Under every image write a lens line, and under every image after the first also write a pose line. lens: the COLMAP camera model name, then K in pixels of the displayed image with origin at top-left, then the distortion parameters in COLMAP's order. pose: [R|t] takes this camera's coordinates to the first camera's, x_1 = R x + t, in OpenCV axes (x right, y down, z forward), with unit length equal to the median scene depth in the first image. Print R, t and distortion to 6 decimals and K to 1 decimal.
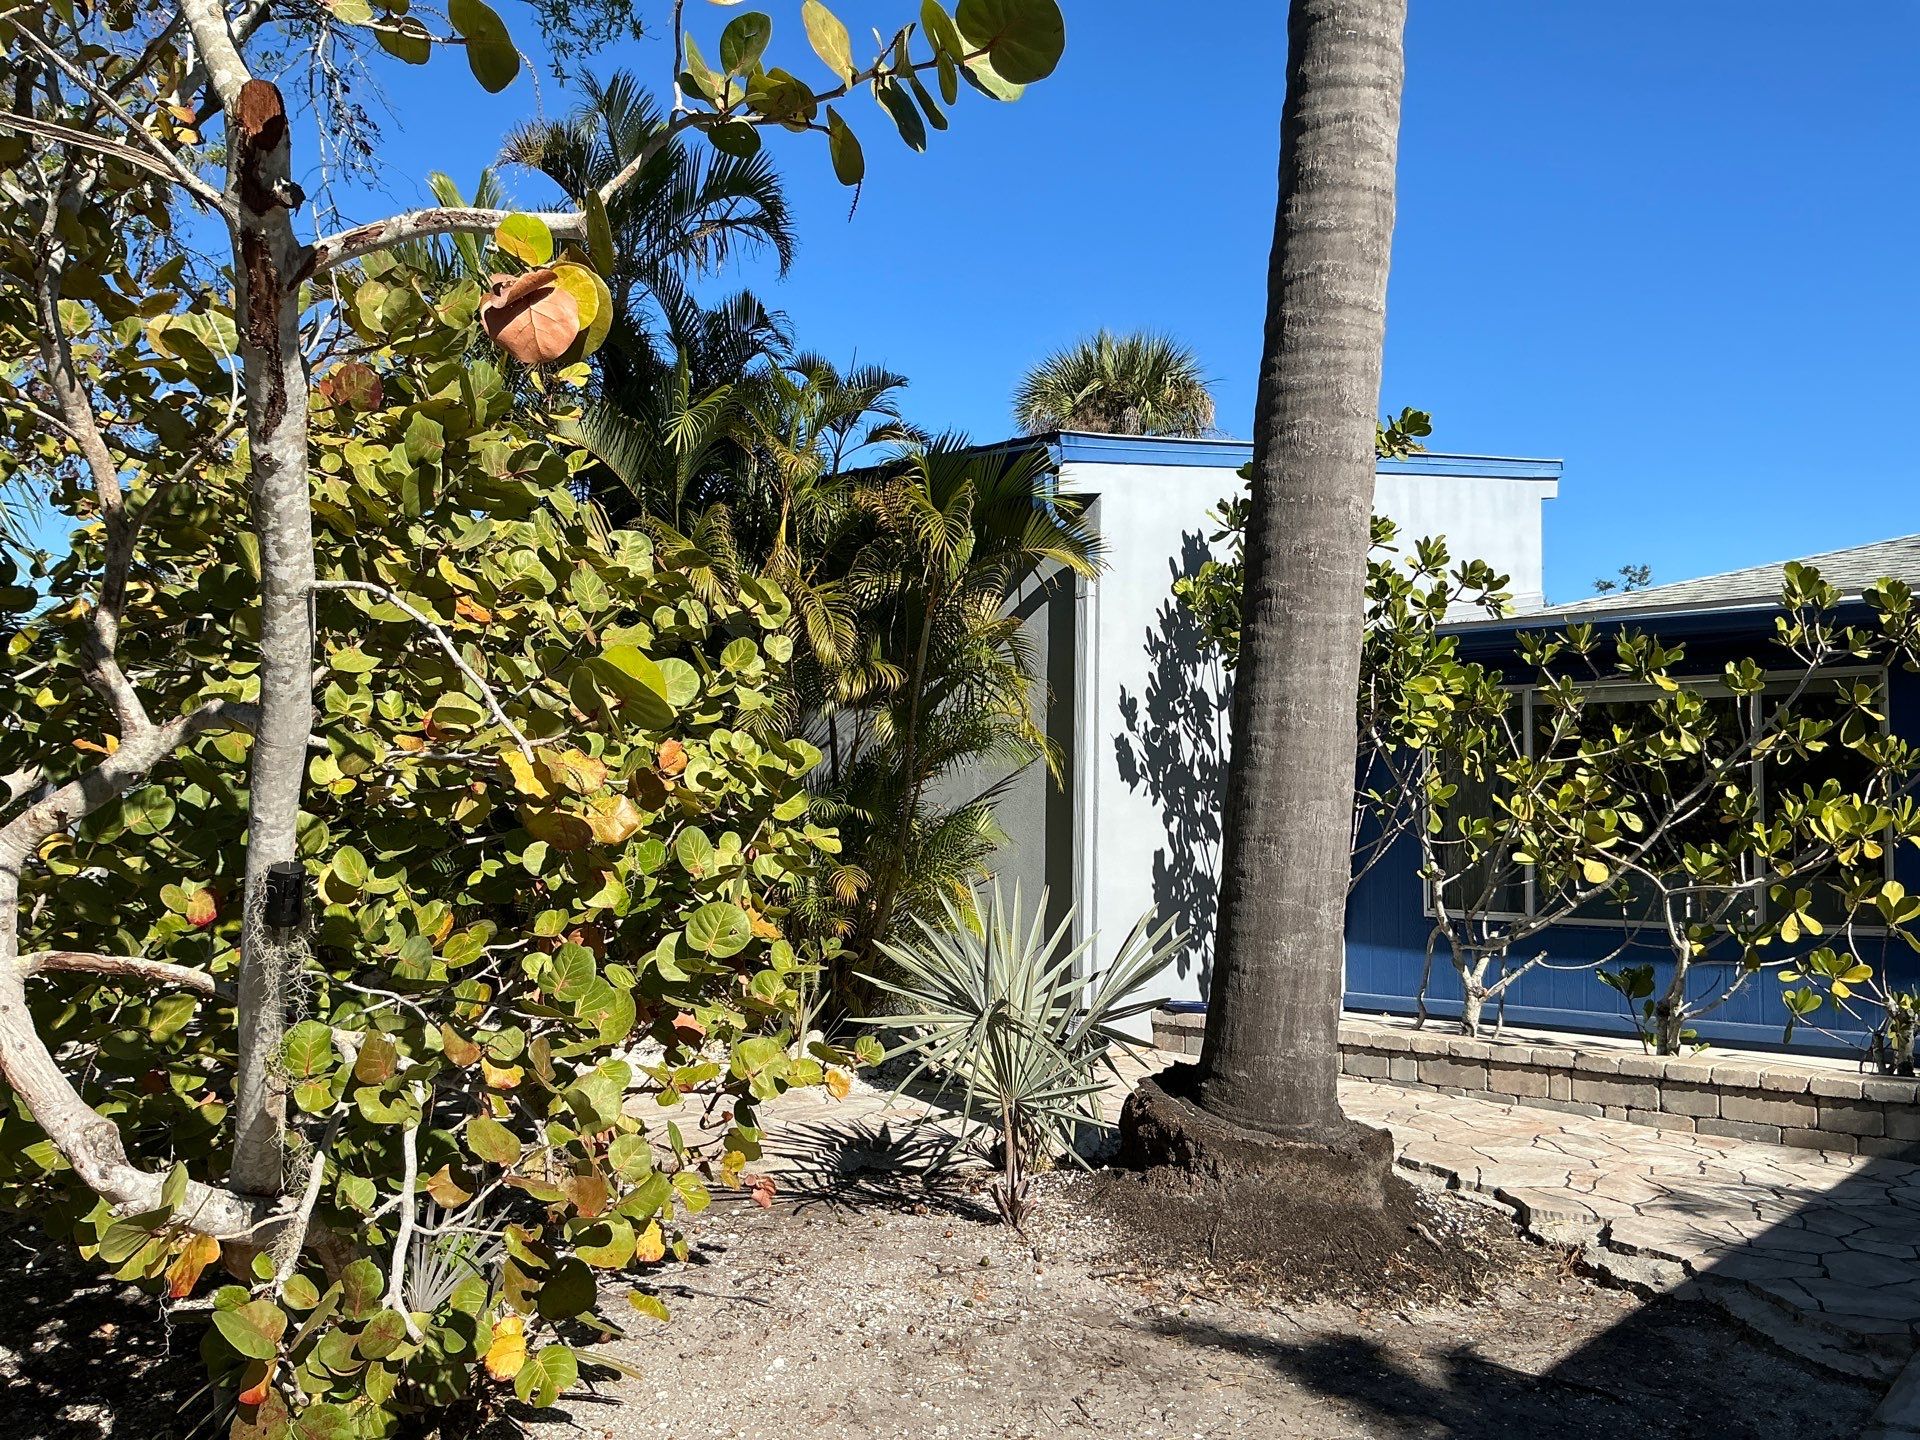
lens RADIAL K [[1573.0, 0, 960.0], [0, 1573.0, 720.0], [0, 0, 1]] dist [0.091096, -0.186070]
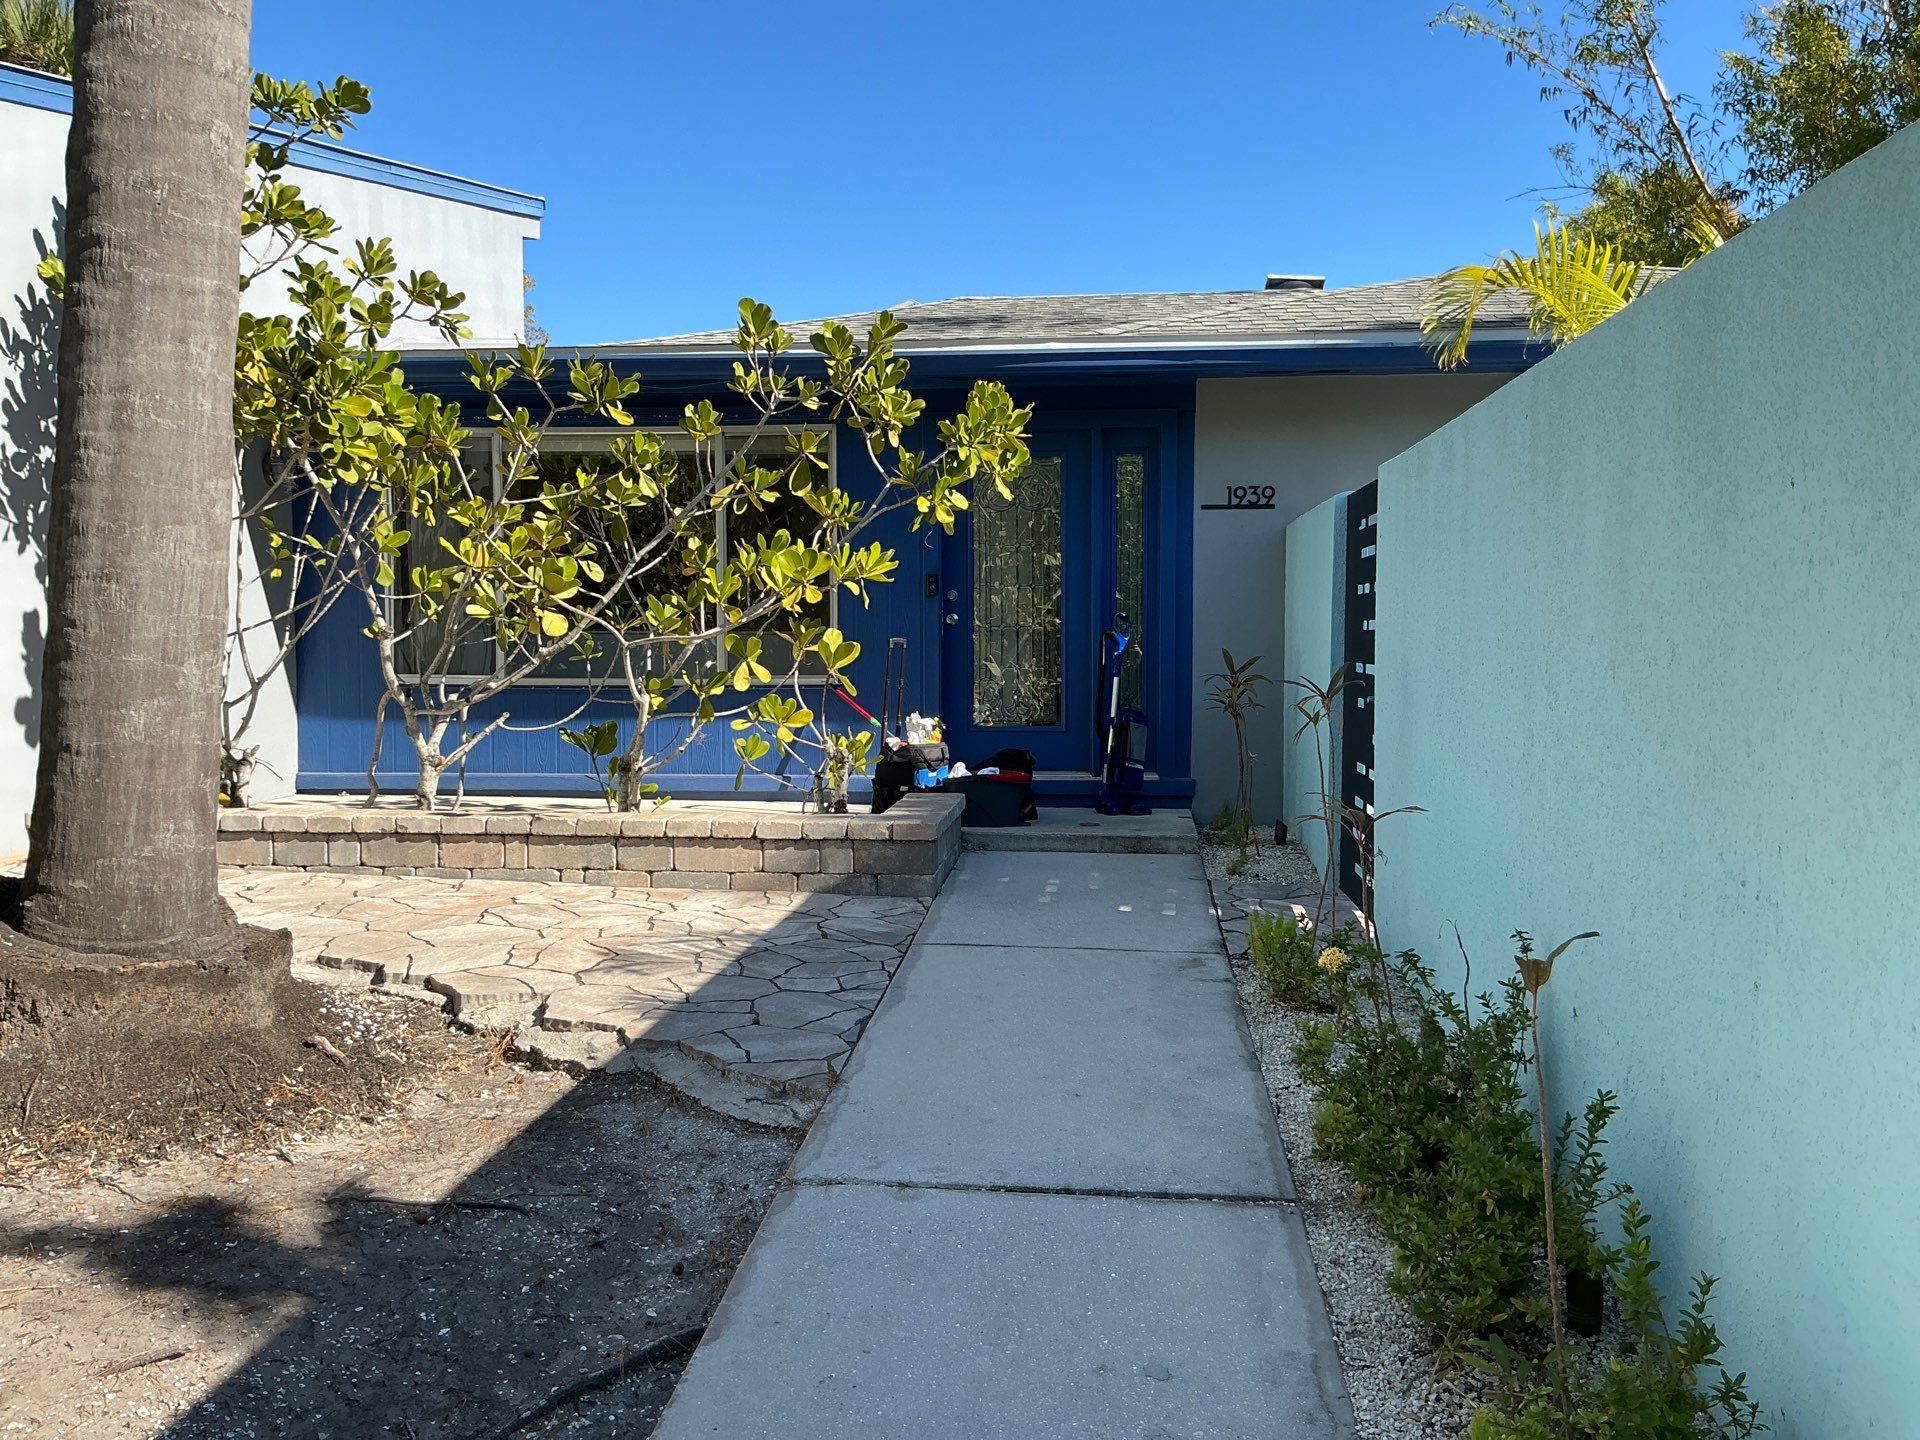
lens RADIAL K [[1573.0, 0, 960.0], [0, 1573.0, 720.0], [0, 0, 1]] dist [0.091096, -0.186070]
pose [[0.825642, -0.048518, 0.562104, 0.075036], [-0.030318, 0.991041, 0.130075, 0.024177], [-0.563379, -0.124437, 0.816774, 0.106387]]
